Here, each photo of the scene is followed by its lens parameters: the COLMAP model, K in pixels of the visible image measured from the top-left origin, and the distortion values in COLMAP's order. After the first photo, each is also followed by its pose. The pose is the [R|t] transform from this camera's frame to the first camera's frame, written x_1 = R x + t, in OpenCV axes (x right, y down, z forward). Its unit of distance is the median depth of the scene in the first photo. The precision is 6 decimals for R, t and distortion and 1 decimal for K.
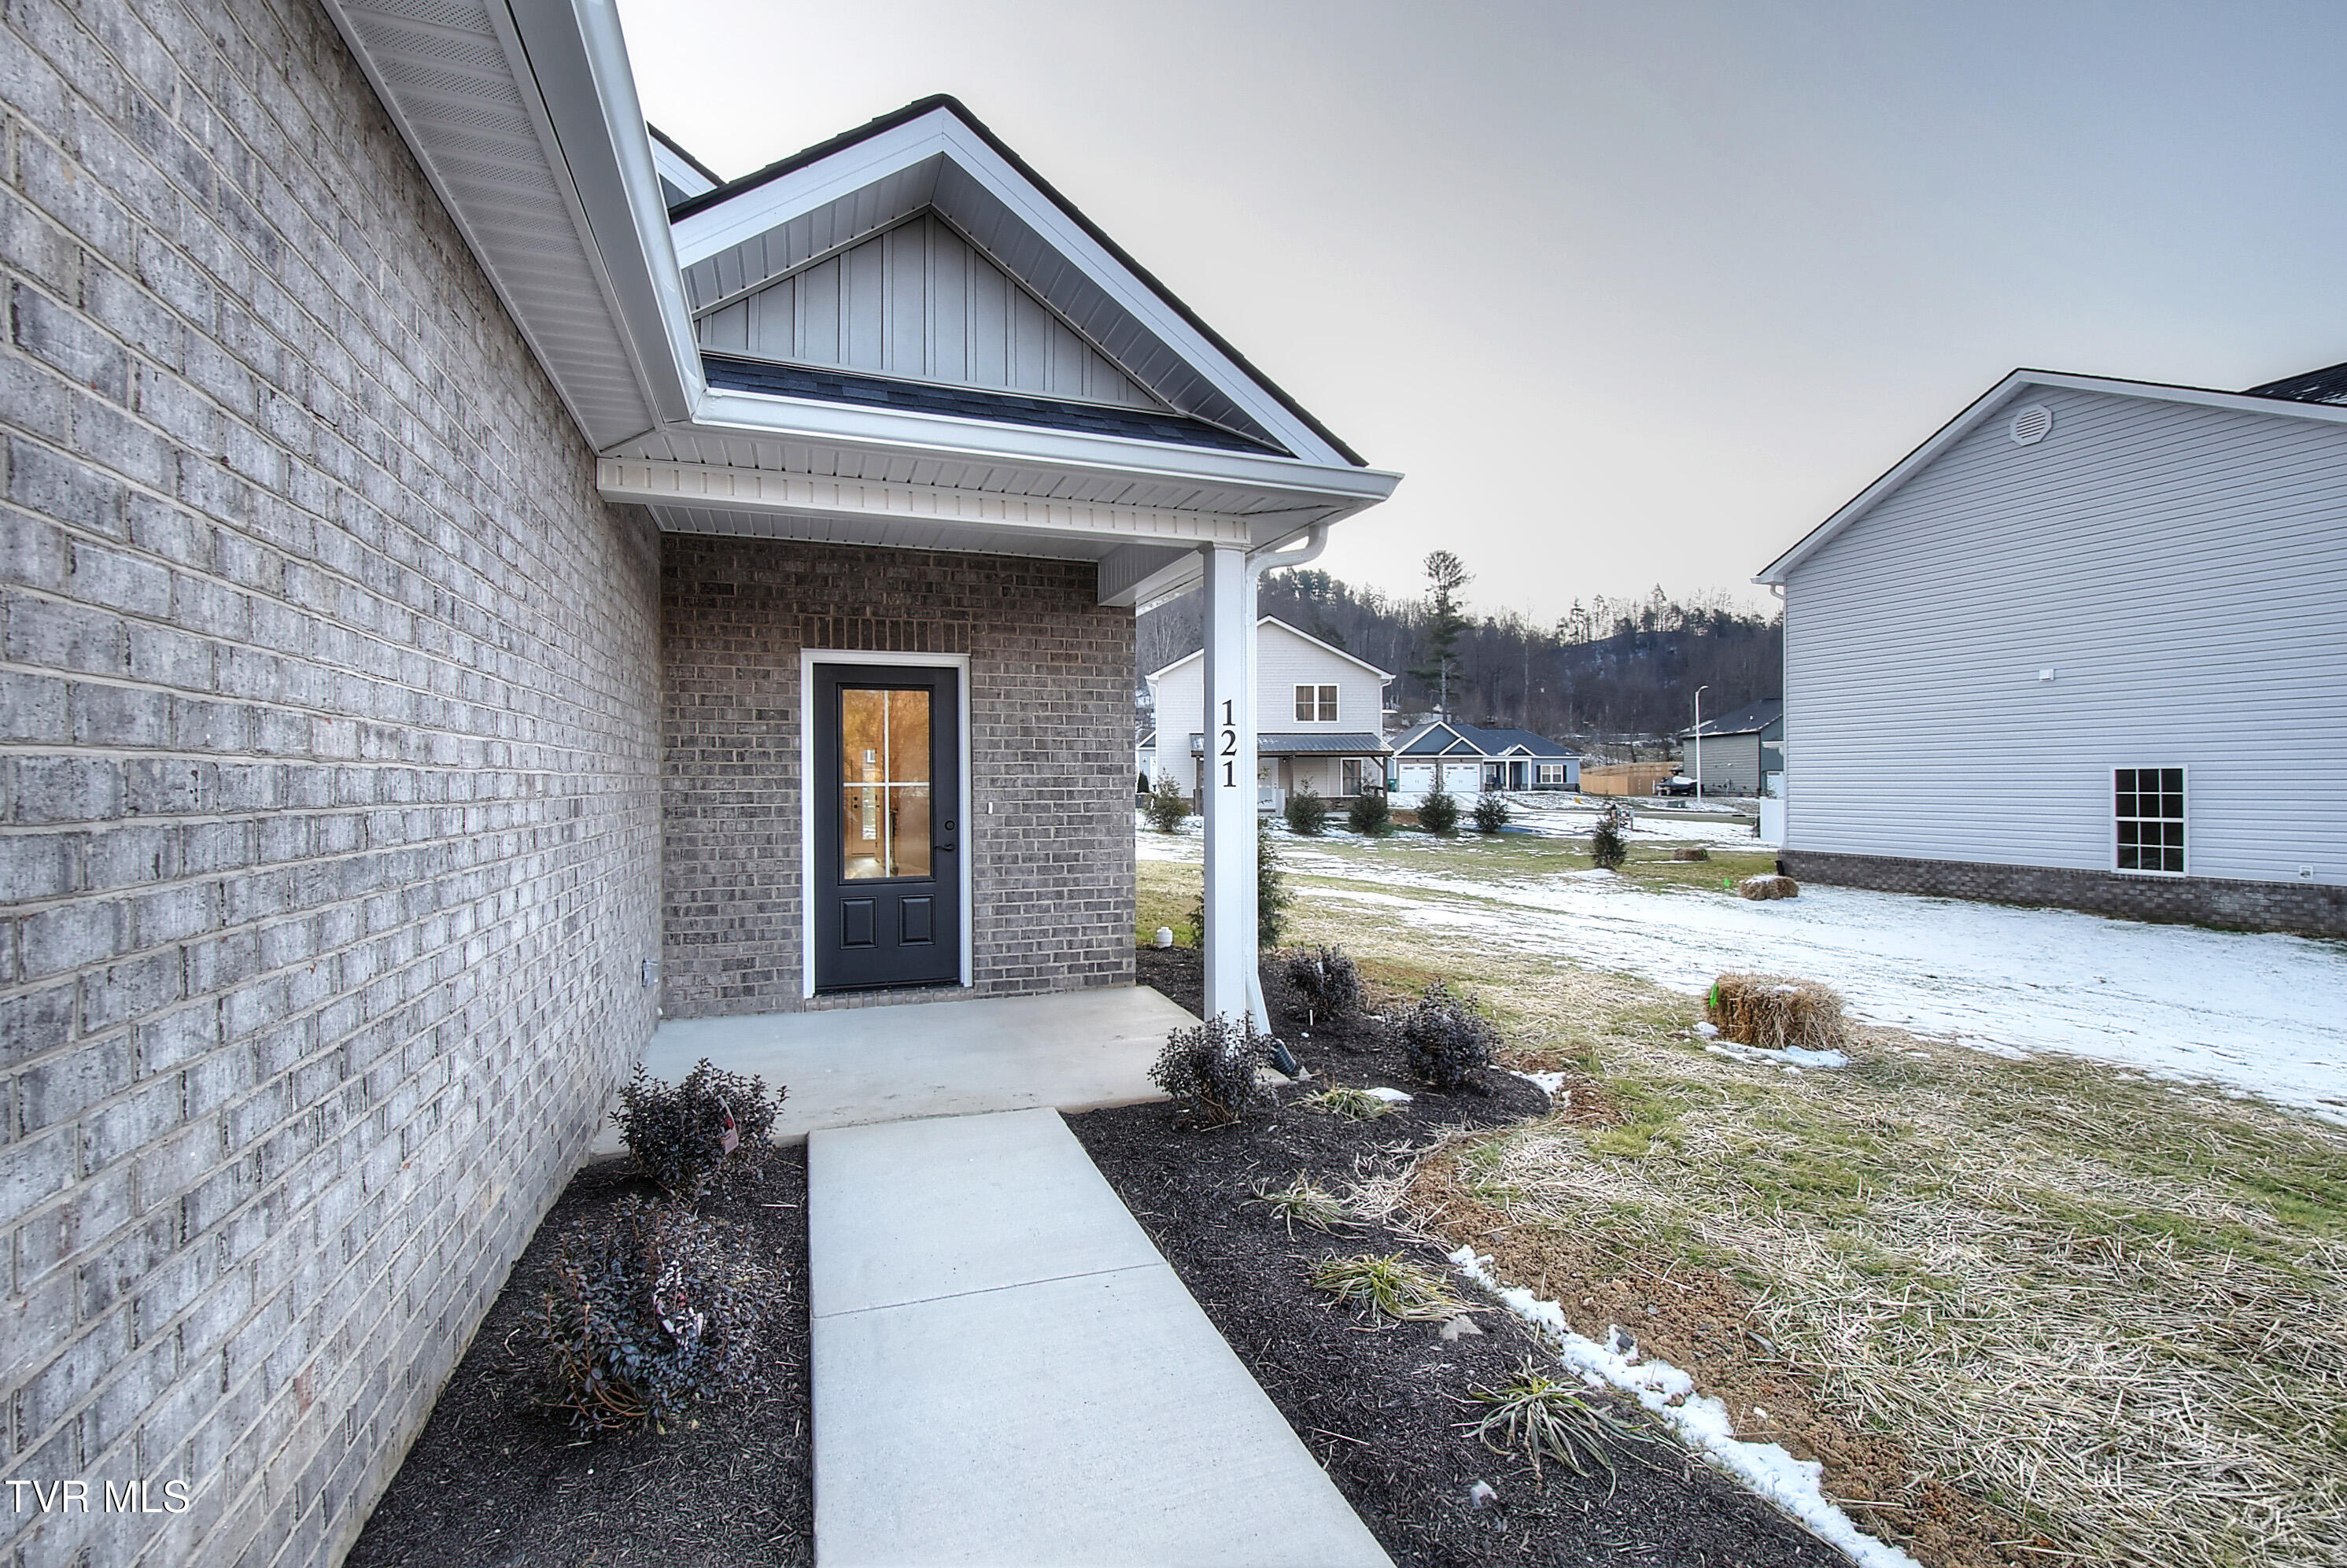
lens RADIAL K [[1029.1, 0, 1170.1], [0, 1029.1, 783.1], [0, 0, 1]] dist [-0.000748, -0.000415]
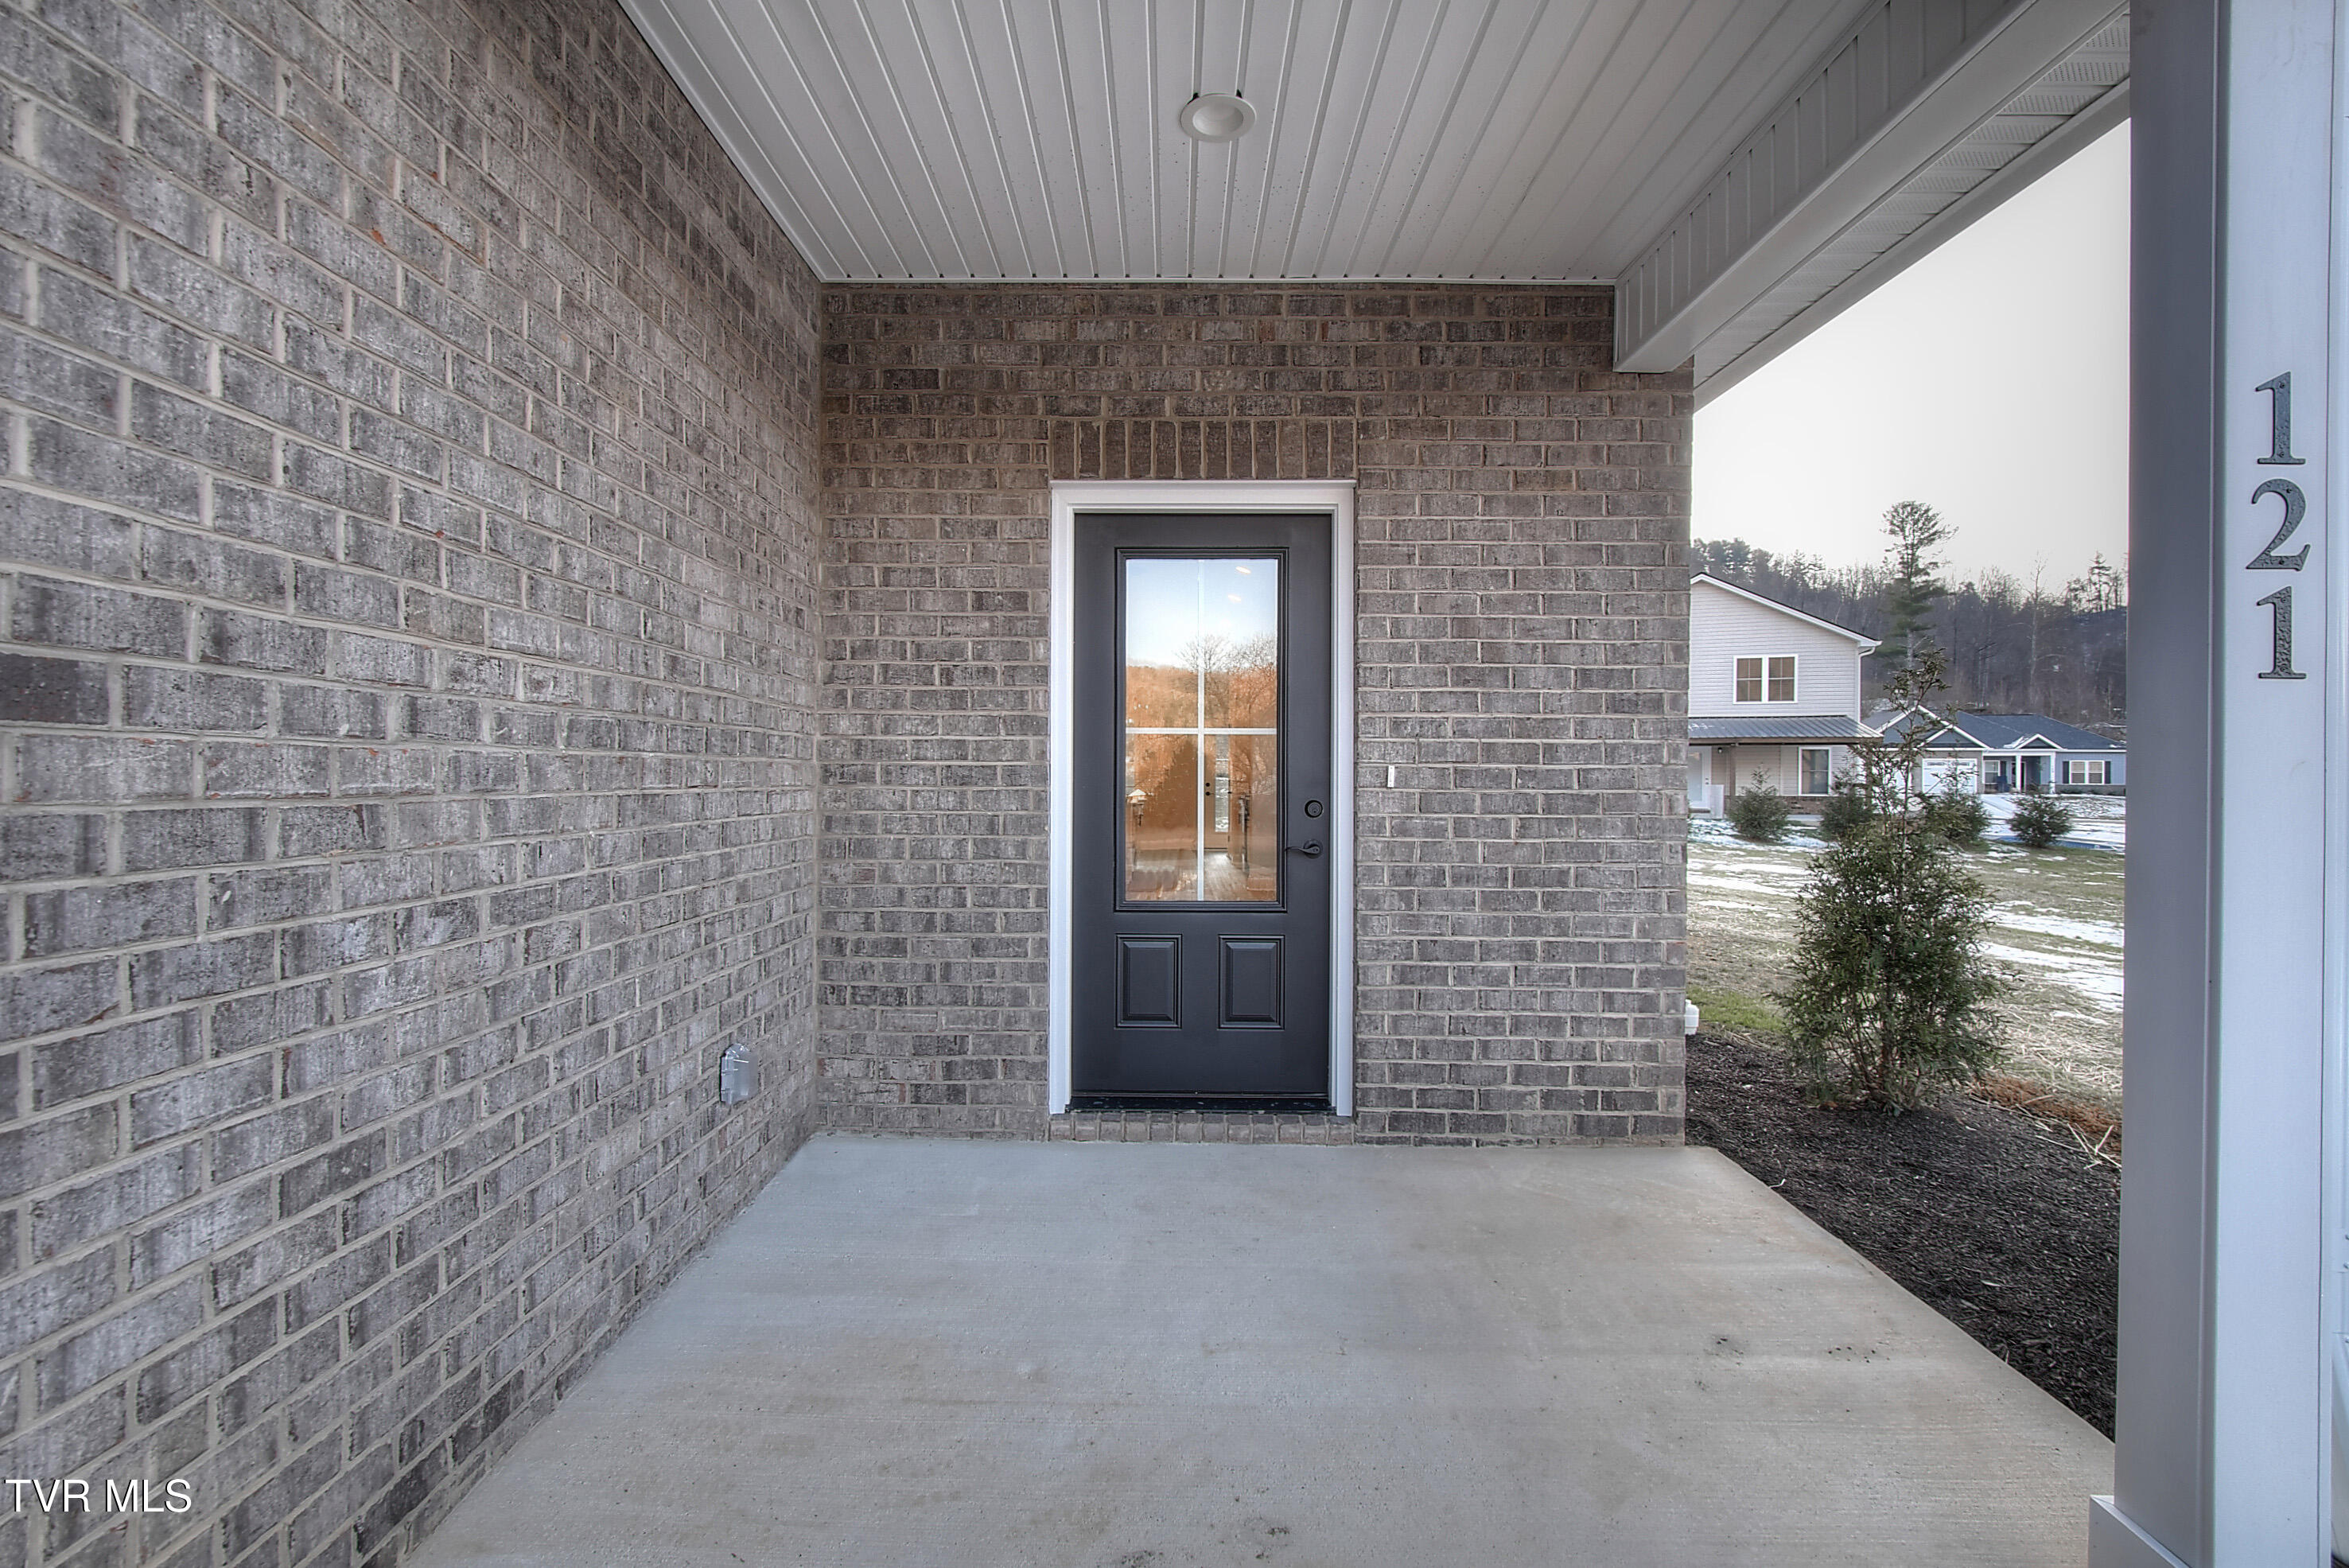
lens RADIAL K [[1036.0, 0, 1166.9], [0, 1036.0, 779.2], [0, 0, 1]] dist [0.007429, -0.011282]
pose [[0.938108, 0.010958, -0.346170, -0.099690], [-0.010843, 0.999939, 0.002269, 0.025618], [0.346173, 0.001625, 0.938169, 0.470729]]
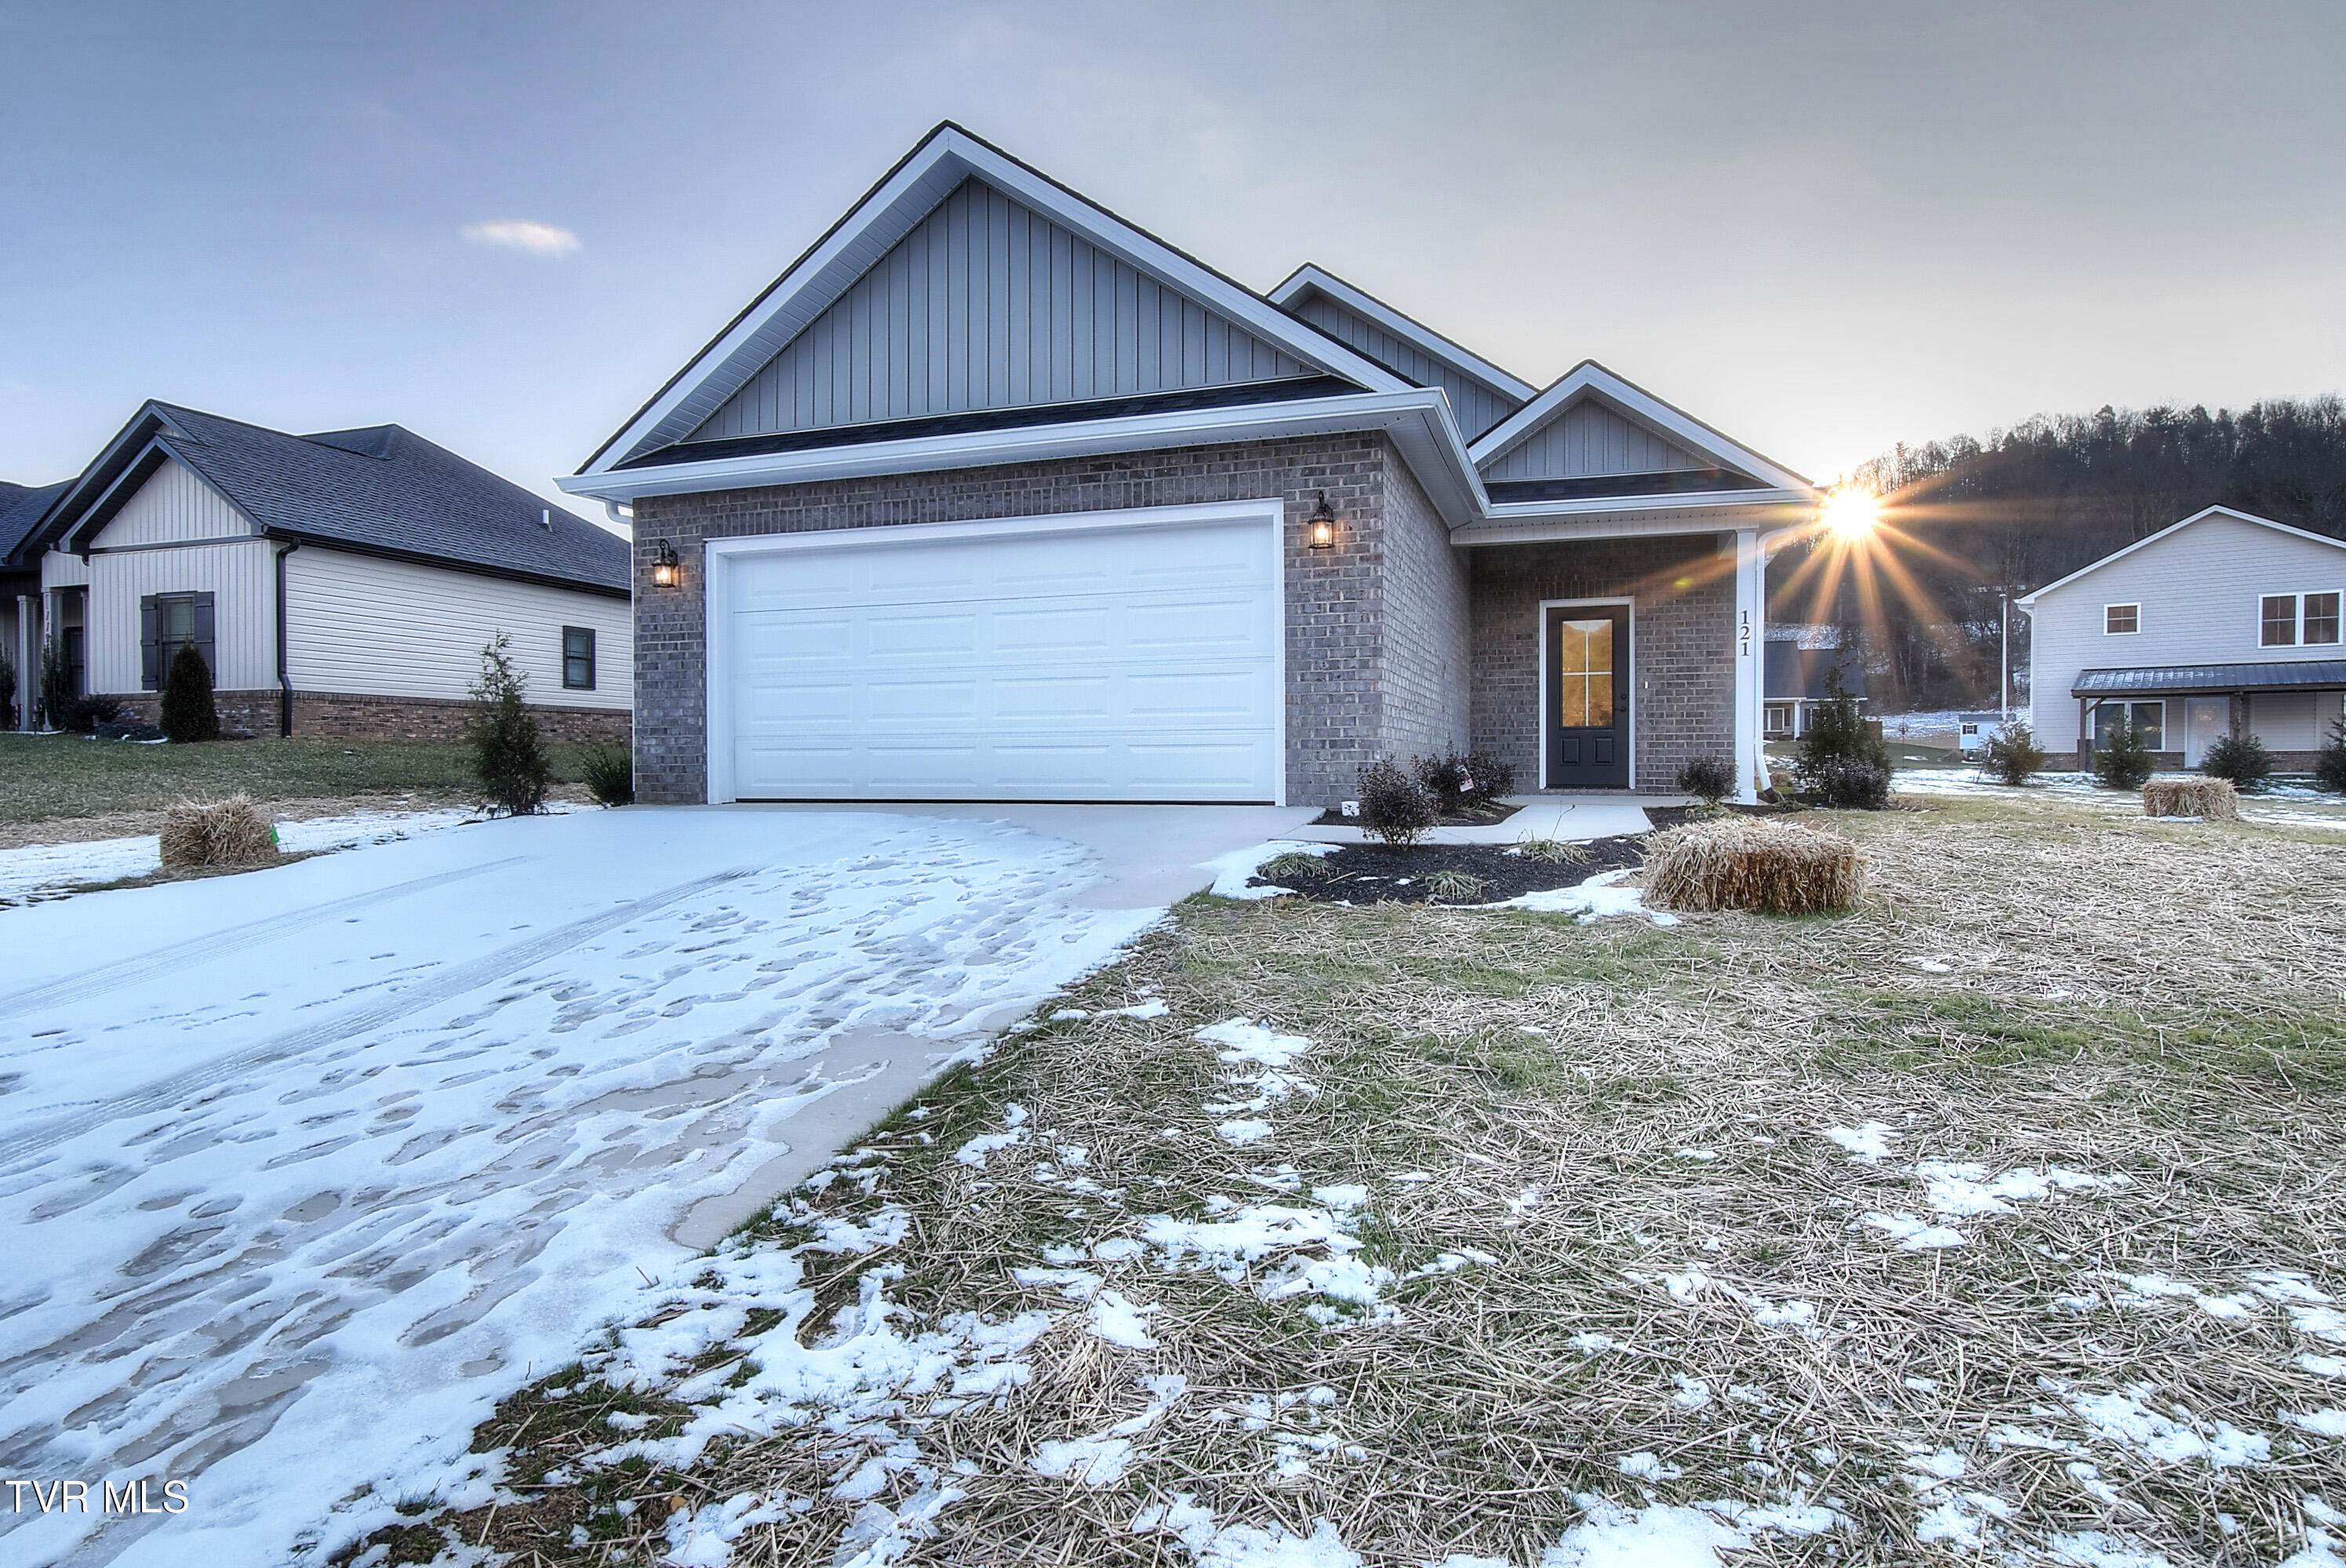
lens RADIAL K [[1287.1, 0, 1173.0], [0, 1287.1, 784.0], [0, 0, 1]] dist [-0.002214, 0.000400]
pose [[0.782950, 0.011123, -0.621985, 0.541109], [-0.002299, 0.999885, 0.014987, 0.158121], [0.622080, -0.010304, 0.782886, -1.168275]]
